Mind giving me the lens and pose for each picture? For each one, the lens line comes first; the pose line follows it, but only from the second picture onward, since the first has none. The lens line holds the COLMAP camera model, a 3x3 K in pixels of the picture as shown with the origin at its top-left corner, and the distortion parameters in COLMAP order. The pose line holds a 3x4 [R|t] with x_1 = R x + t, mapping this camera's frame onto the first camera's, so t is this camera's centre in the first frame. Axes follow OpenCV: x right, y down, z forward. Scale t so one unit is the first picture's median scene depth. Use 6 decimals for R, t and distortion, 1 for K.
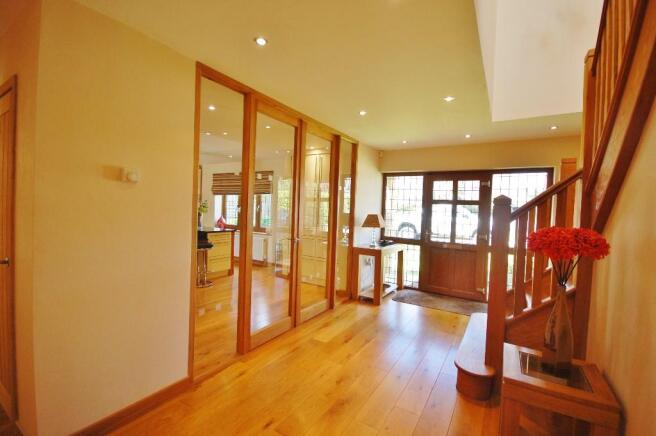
lens RADIAL K [[287.4, 0, 329.6], [0, 287.4, 219.0], [0, 0, 1]] dist [-0.000178, -0.001999]
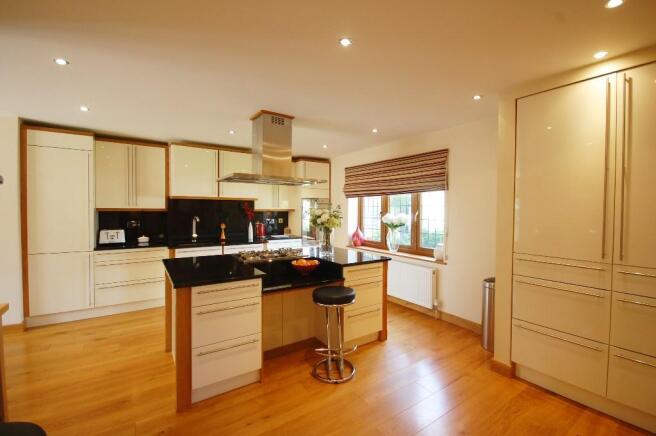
lens RADIAL K [[287.4, 0, 330.5], [0, 287.4, 216.5], [0, 0, 1]] dist [-0.000178, -0.001999]
pose [[0.914797, -0.021506, -0.403342, -0.172377], [0.012948, 0.999630, -0.023934, -0.024110], [0.403707, 0.016672, 0.914736, 0.377155]]
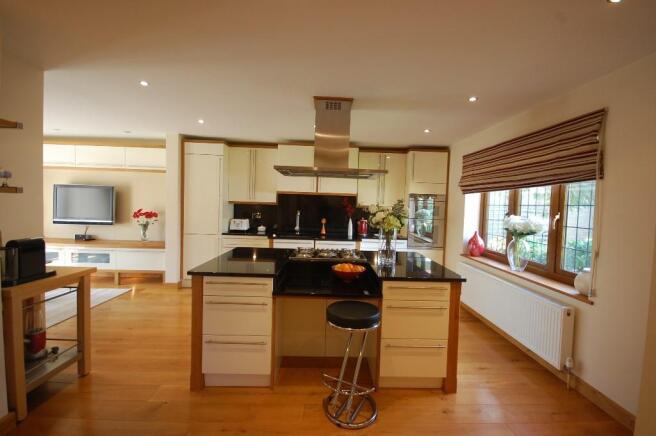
lens RADIAL K [[287.4, 0, 332.1], [0, 287.4, 215.7], [0, 0, 1]] dist [-0.000178, -0.001999]
pose [[0.554853, 0.014576, -0.831821, -0.091823], [-0.041662, 0.999079, -0.010283, -0.027629], [0.830905, 0.040361, 0.554949, 0.530376]]
